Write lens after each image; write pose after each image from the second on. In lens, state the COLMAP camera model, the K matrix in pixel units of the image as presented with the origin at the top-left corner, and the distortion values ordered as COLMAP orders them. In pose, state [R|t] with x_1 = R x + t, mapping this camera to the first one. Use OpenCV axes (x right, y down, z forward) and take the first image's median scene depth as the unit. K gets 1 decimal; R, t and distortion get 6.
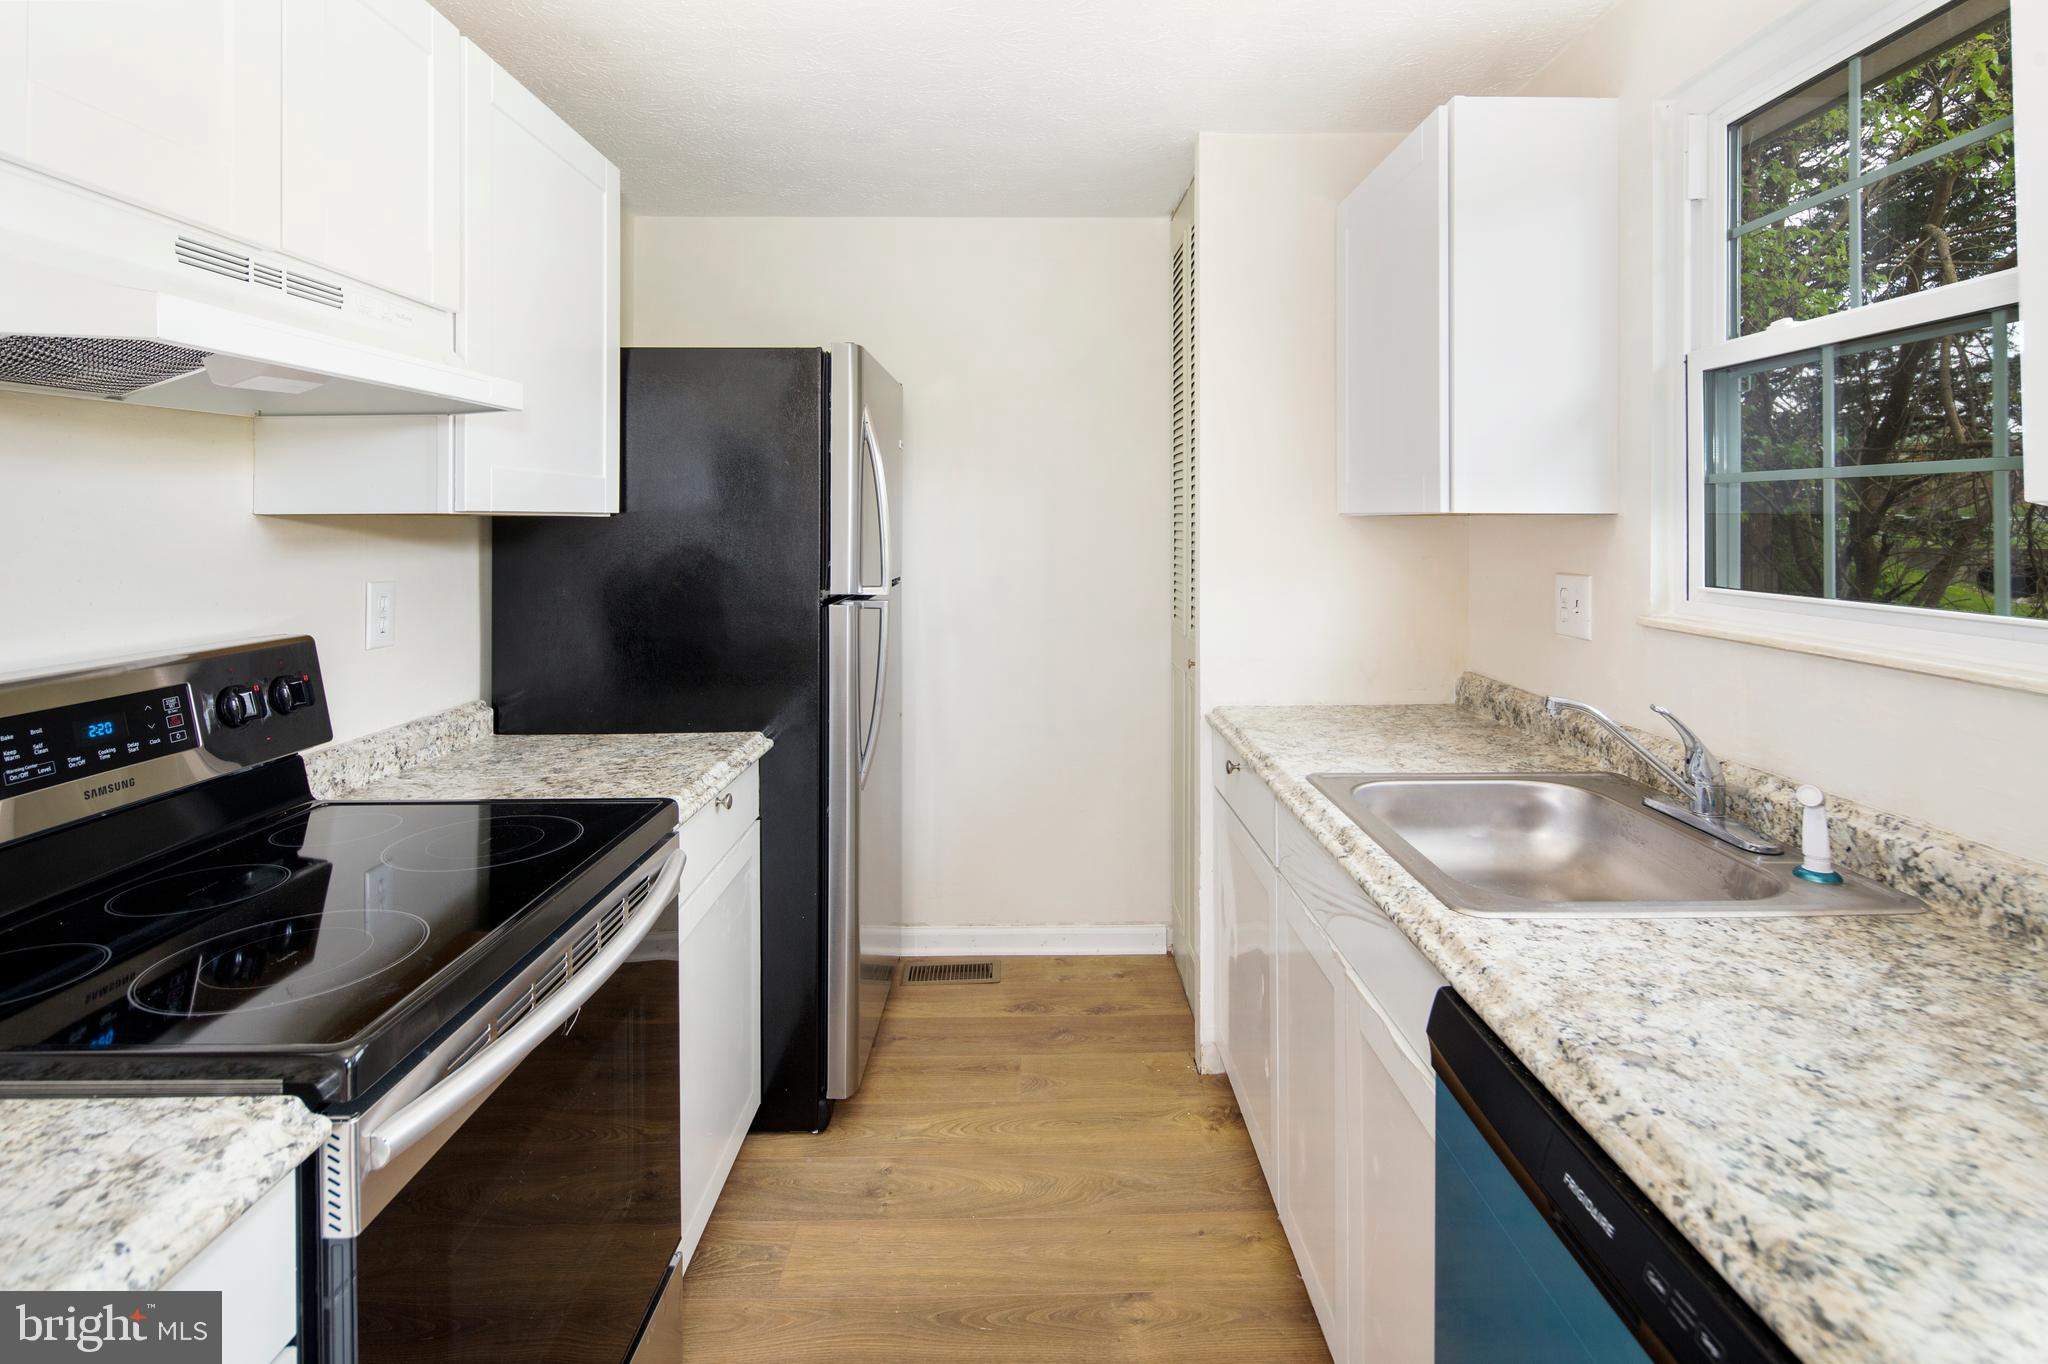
lens RADIAL K [[1007.4, 0, 1033.4], [0, 1007.4, 530.6], [0, 0, 1]] dist [0.016171, -0.009663]
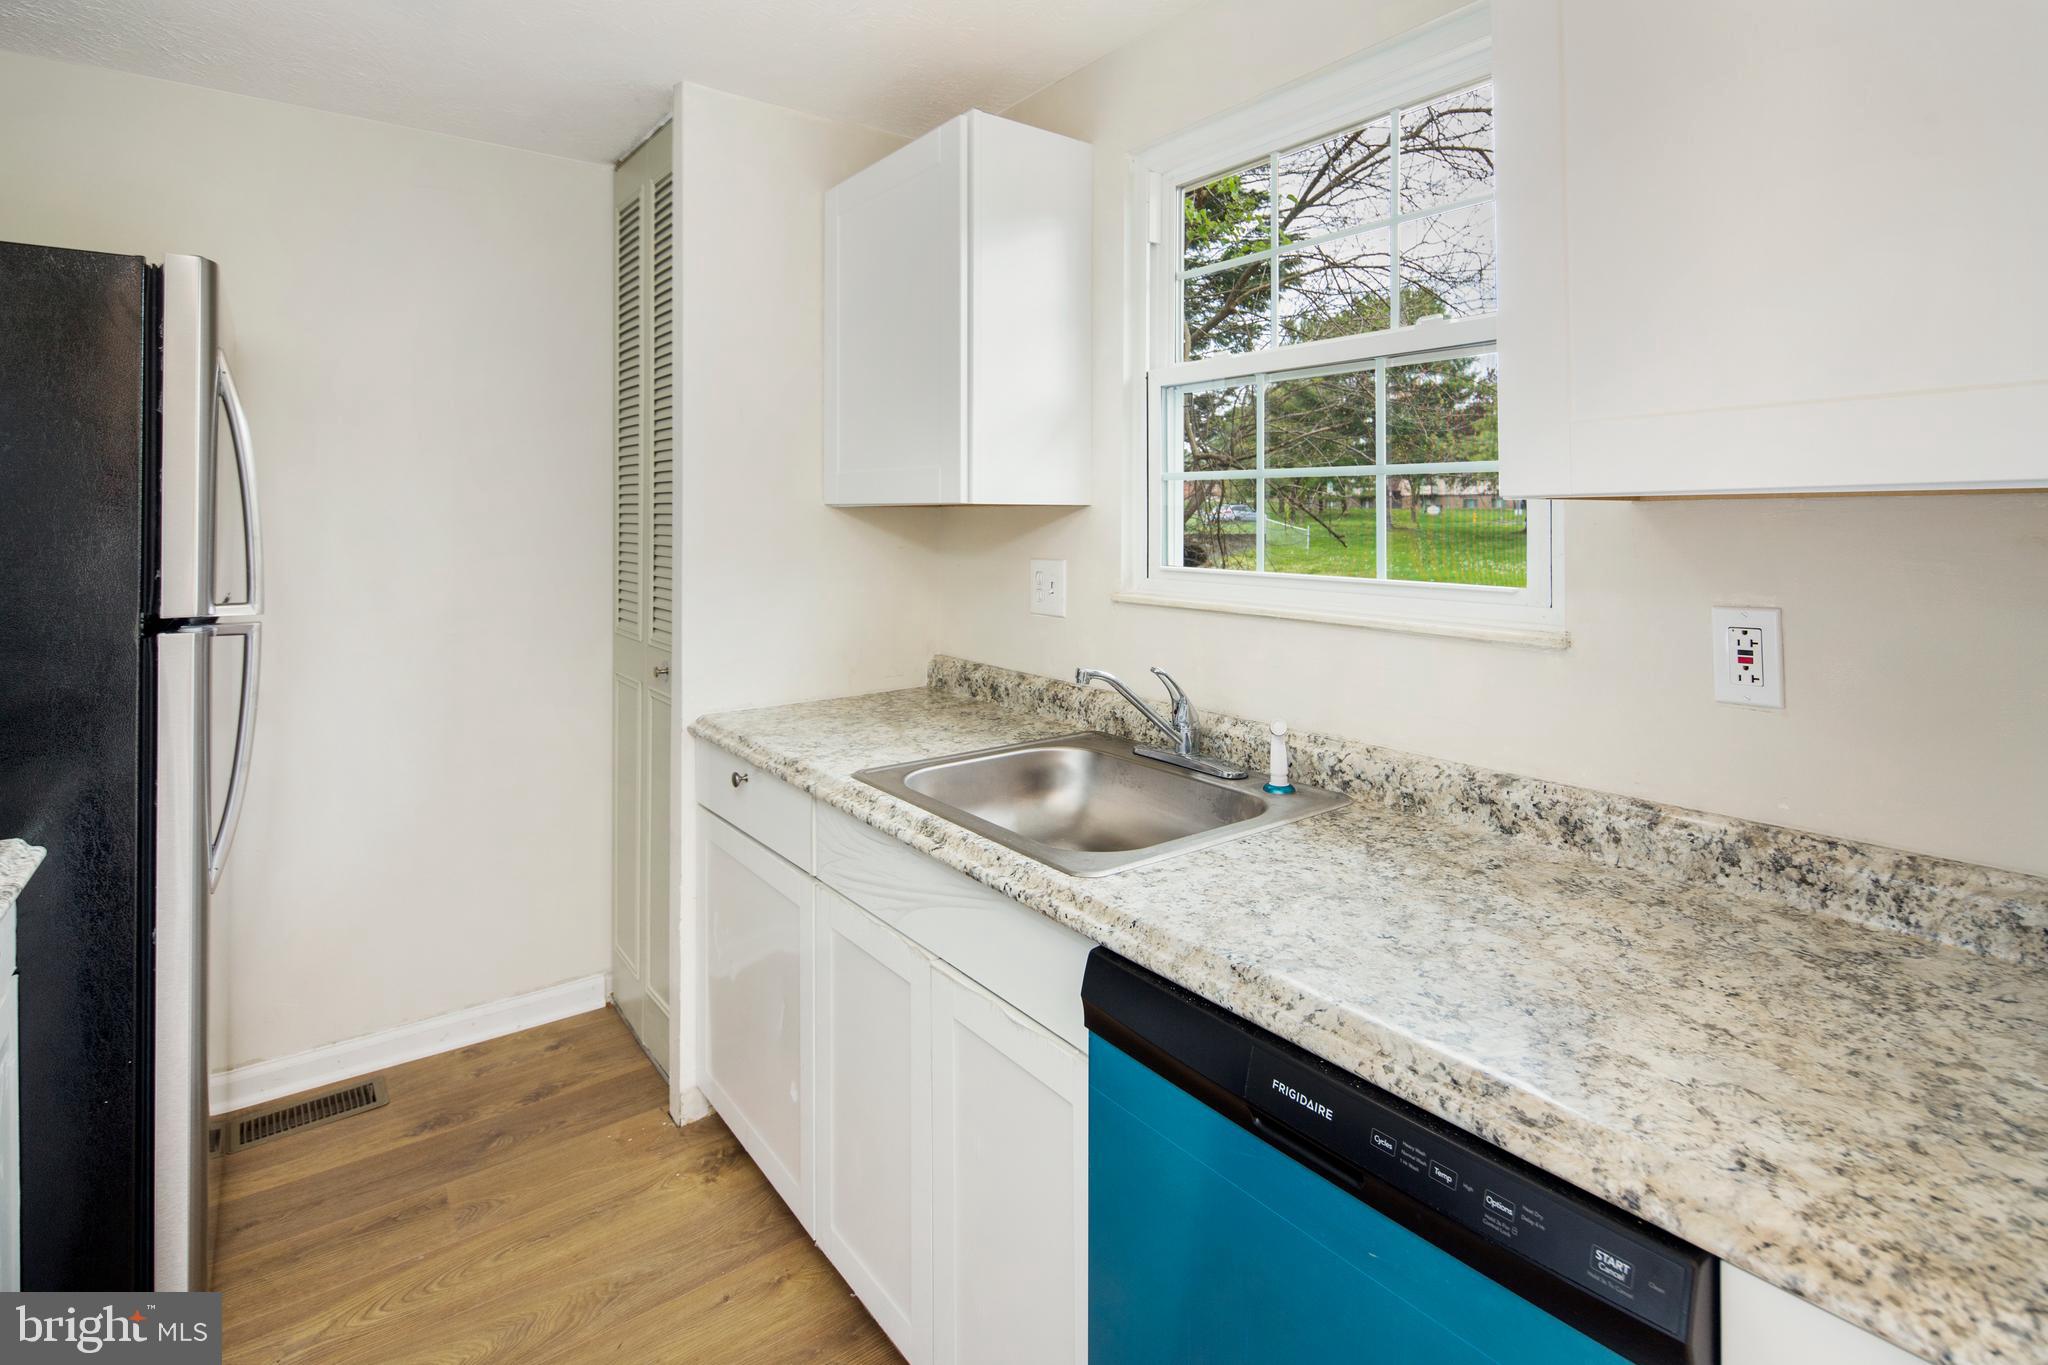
lens RADIAL K [[1029.4, 0, 1036.2], [0, 1029.4, 519.4], [0, 0, 1]] dist [0.004823, -0.002344]
pose [[0.805564, -0.005185, 0.592487, -0.170298], [0.007424, 0.999972, -0.001342, 0.001186], [-0.592463, 0.005479, 0.805579, 0.100114]]
